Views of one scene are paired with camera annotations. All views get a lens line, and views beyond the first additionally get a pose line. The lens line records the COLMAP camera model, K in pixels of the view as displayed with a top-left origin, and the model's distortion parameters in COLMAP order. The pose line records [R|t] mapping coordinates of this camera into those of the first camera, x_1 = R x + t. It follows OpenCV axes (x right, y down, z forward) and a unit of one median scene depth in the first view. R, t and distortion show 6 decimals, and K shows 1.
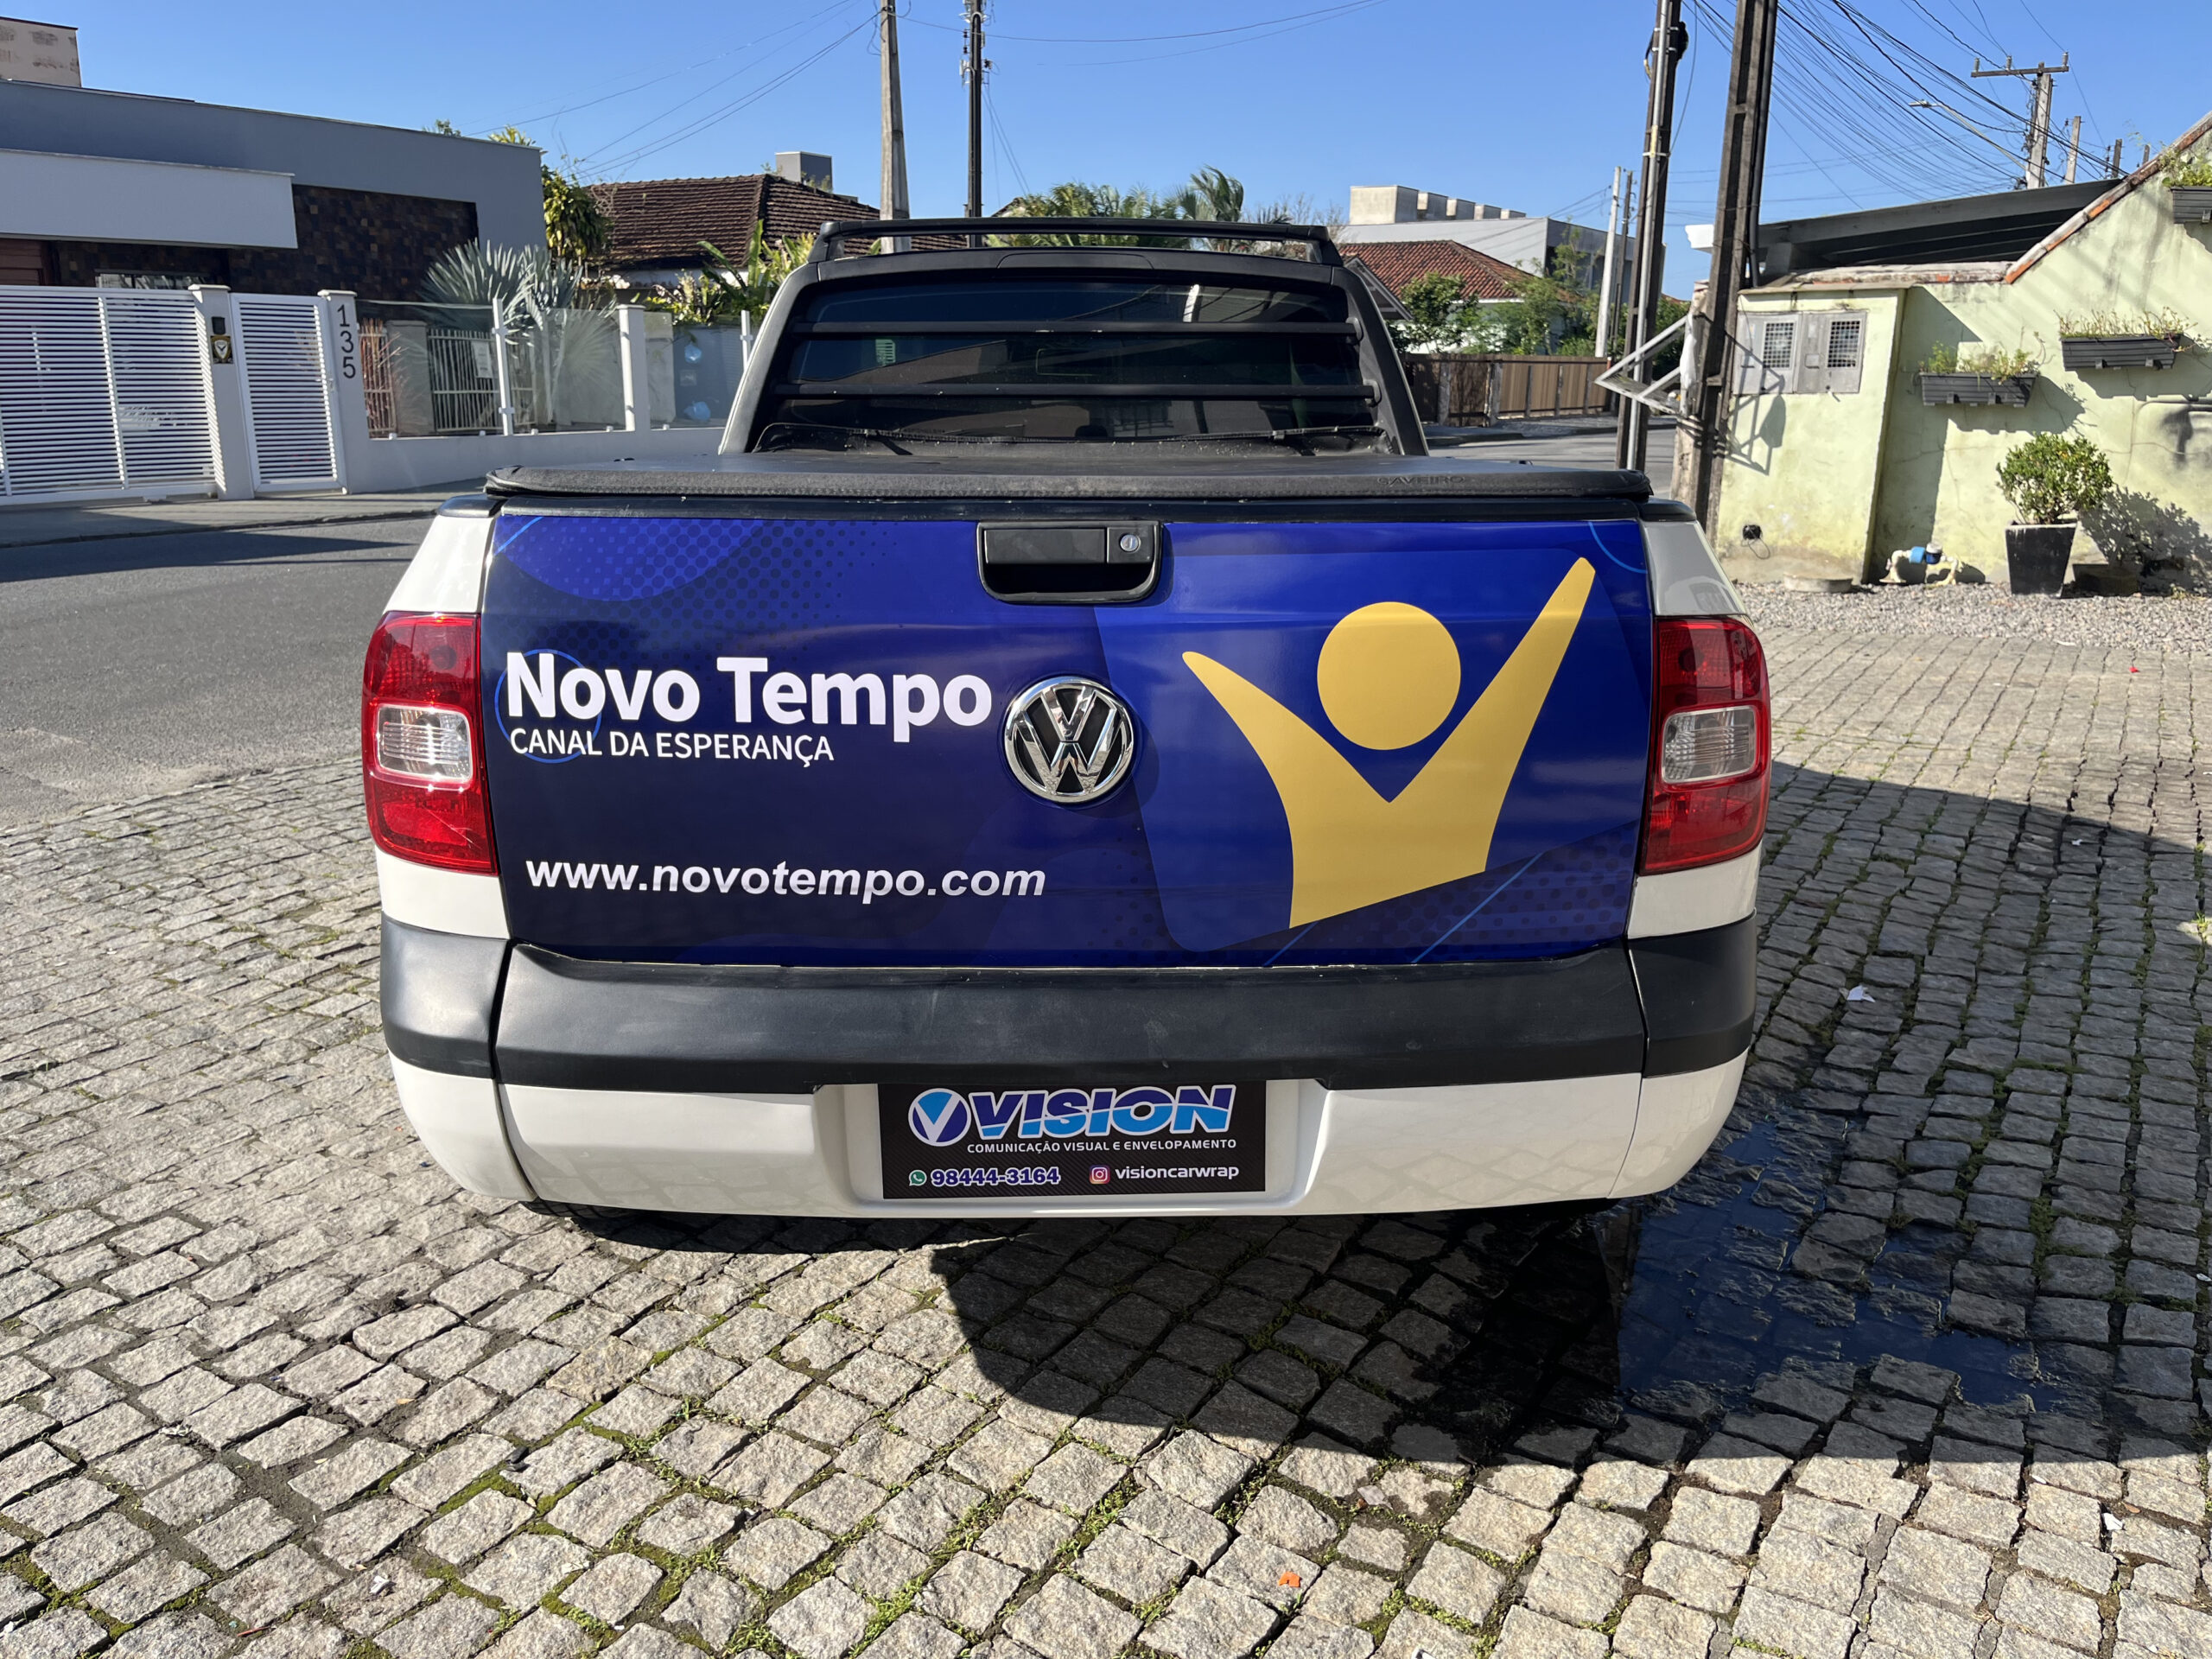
lens RADIAL K [[1729.6, 0, 1106.6], [0, 1729.6, 843.6], [0, 0, 1]] dist [0.003515, -0.001542]
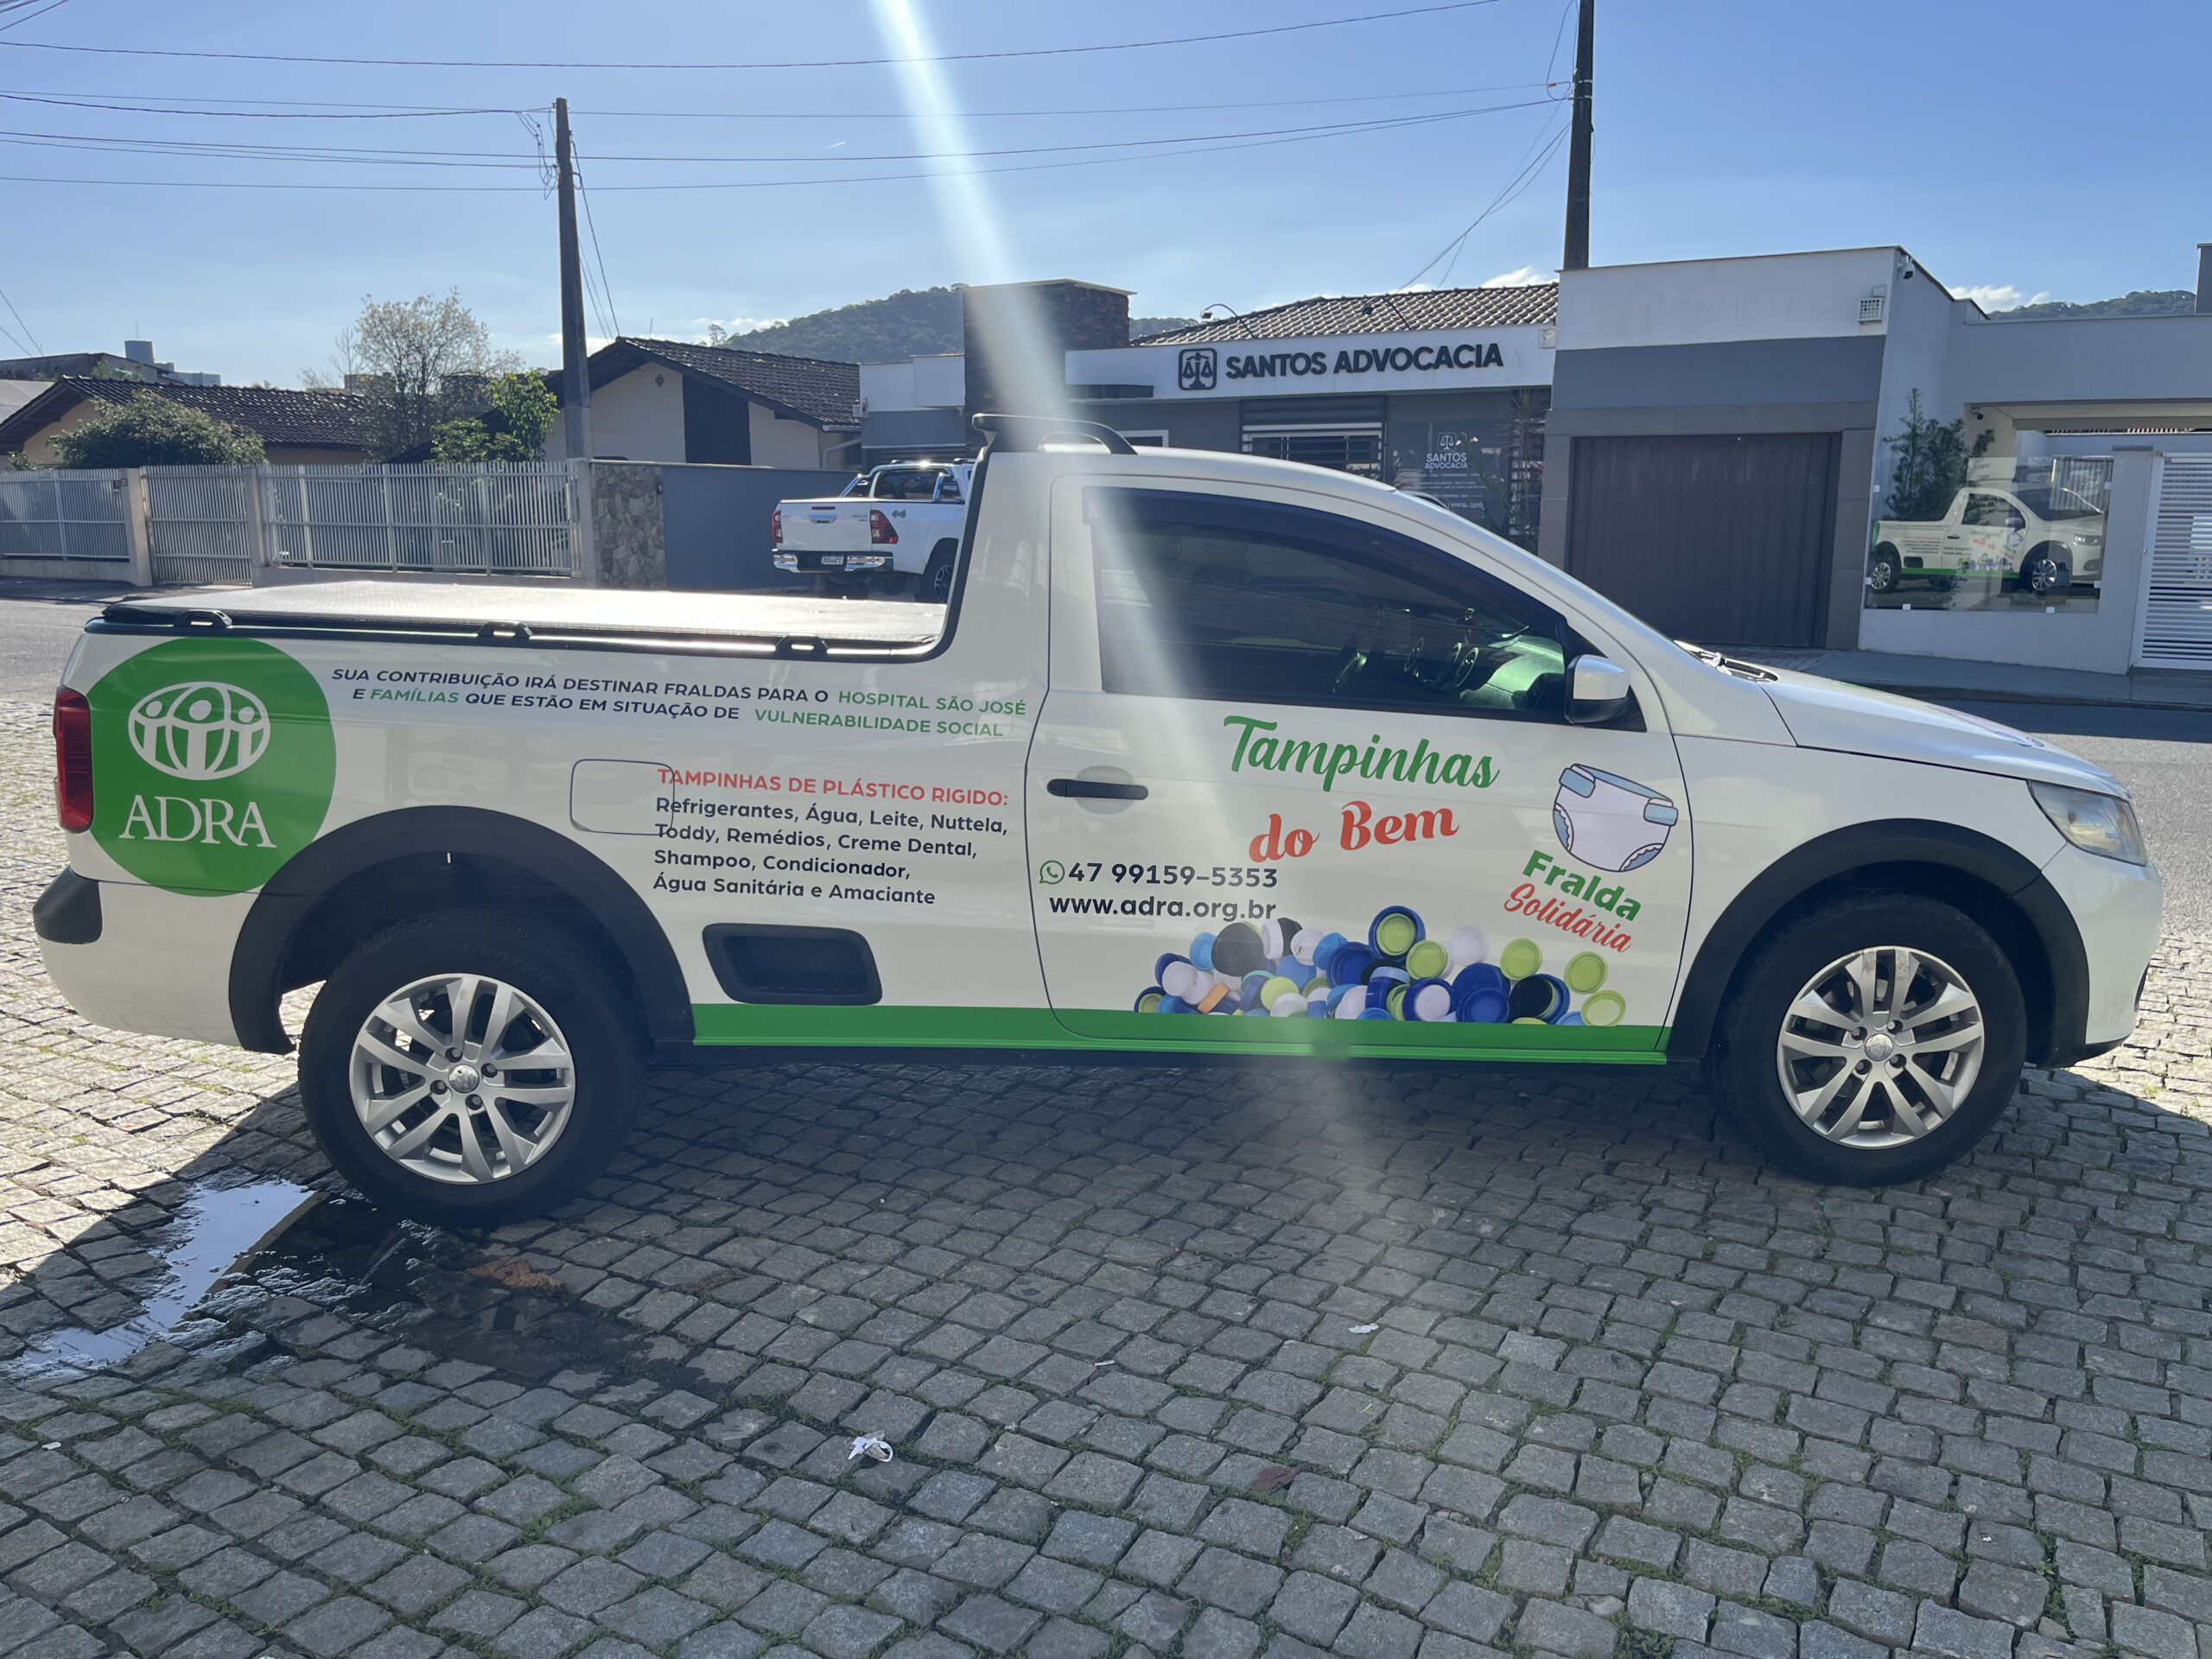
lens RADIAL K [[1729.6, 0, 1106.6], [0, 1729.6, 843.6], [0, 0, 1]] dist [0.003515, -0.001542]
pose [[0.015161, 0.186926, -0.982257, 1.409089], [-0.269885, 0.946673, 0.175988, -0.381561], [0.962773, 0.262428, 0.064801, 1.289450]]
